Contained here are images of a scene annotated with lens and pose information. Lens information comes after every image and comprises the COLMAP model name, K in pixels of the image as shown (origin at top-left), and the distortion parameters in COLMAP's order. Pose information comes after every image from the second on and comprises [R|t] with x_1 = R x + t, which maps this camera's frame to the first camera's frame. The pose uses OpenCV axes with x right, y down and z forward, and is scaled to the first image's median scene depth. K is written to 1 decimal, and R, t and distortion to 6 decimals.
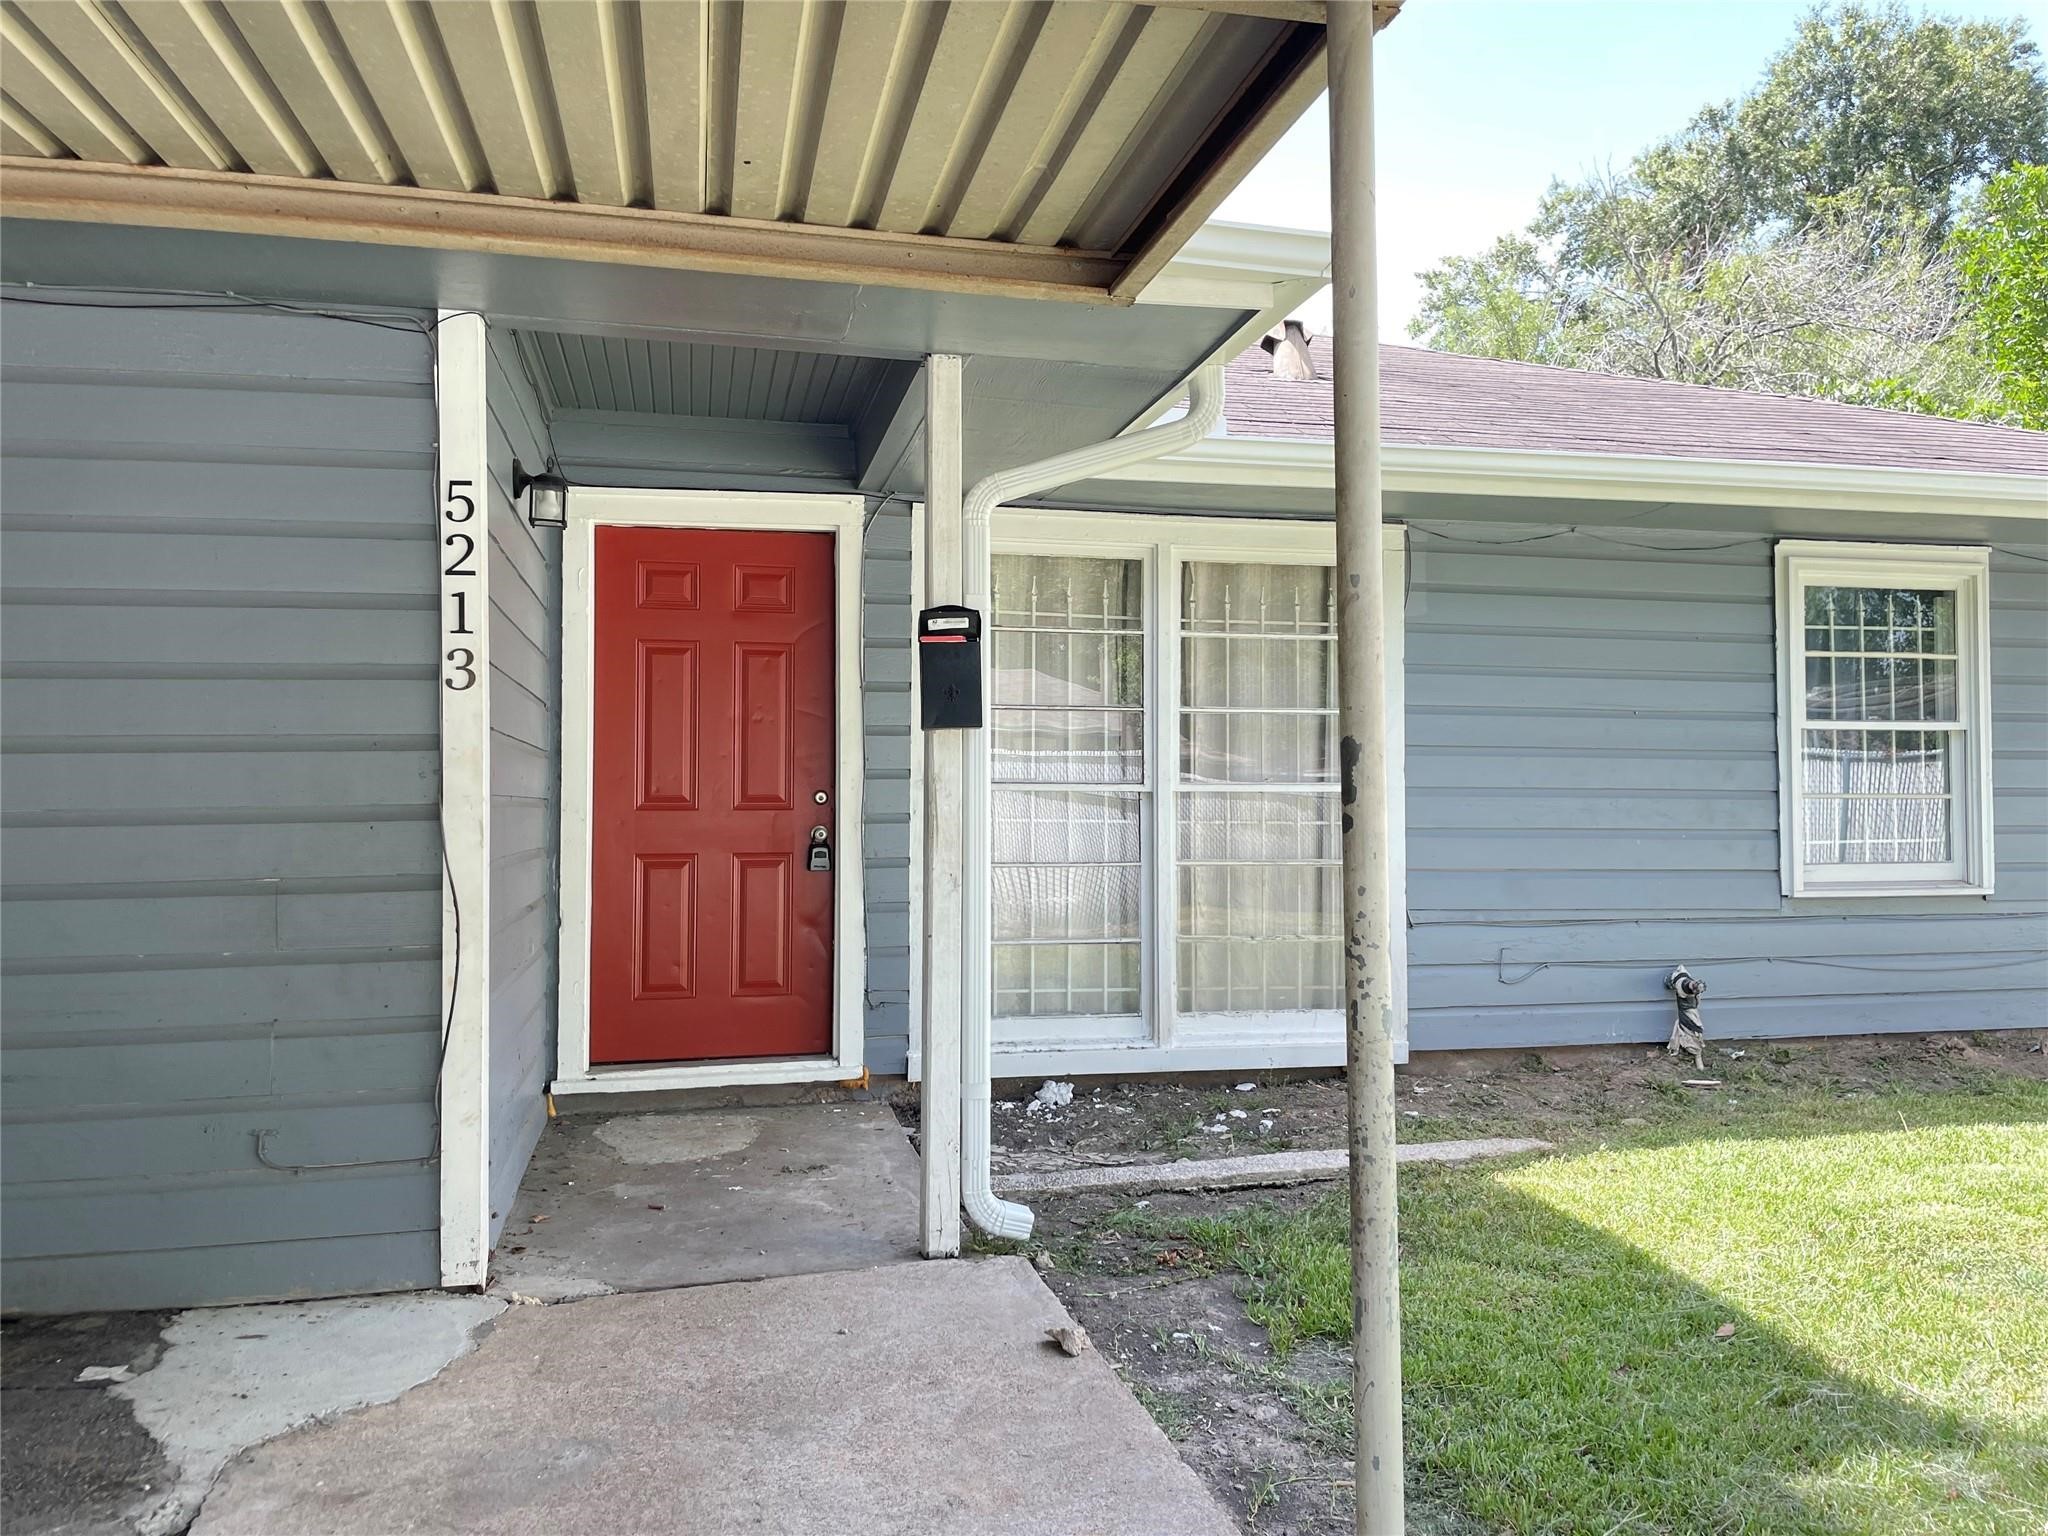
lens RADIAL K [[1525.5, 0, 1031.6], [0, 1525.5, 759.8], [0, 0, 1]] dist [0.065329, 0.000471]
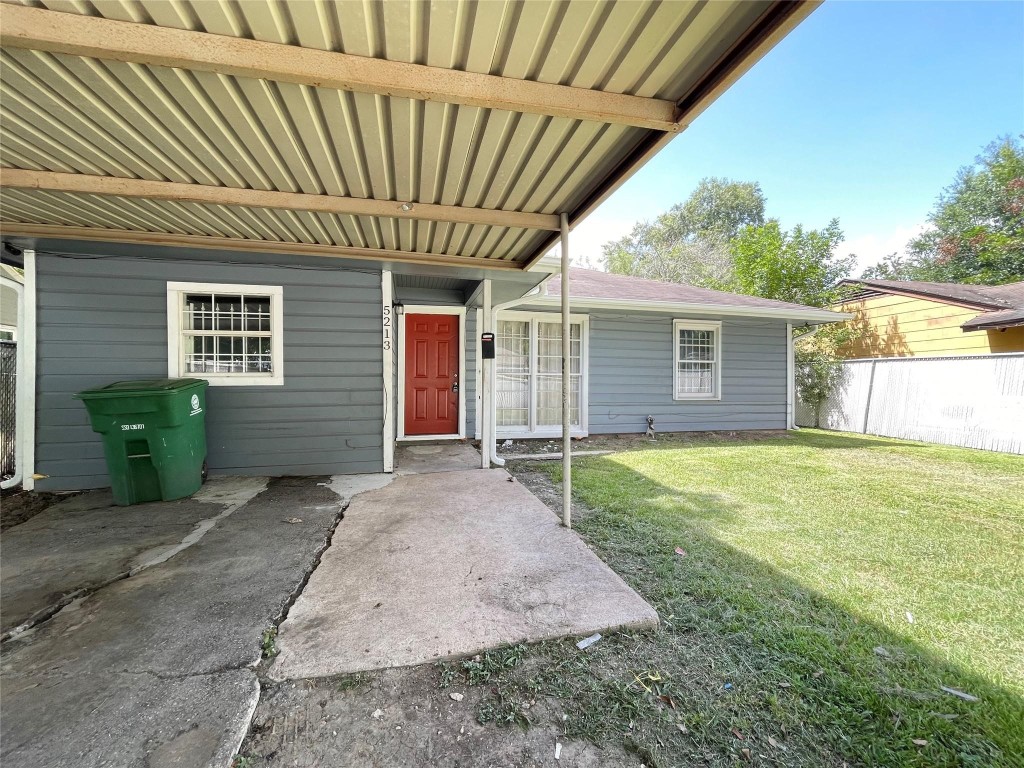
lens RADIAL K [[419.4, 0, 503.9], [0, 419.4, 381.1], [0, 0, 1]] dist [0.010040, 0.000369]
pose [[0.999914, 0.007064, 0.011034, -0.012855], [-0.007281, 0.999778, 0.019758, 0.016731], [-0.010892, -0.019837, 0.999744, -0.218505]]
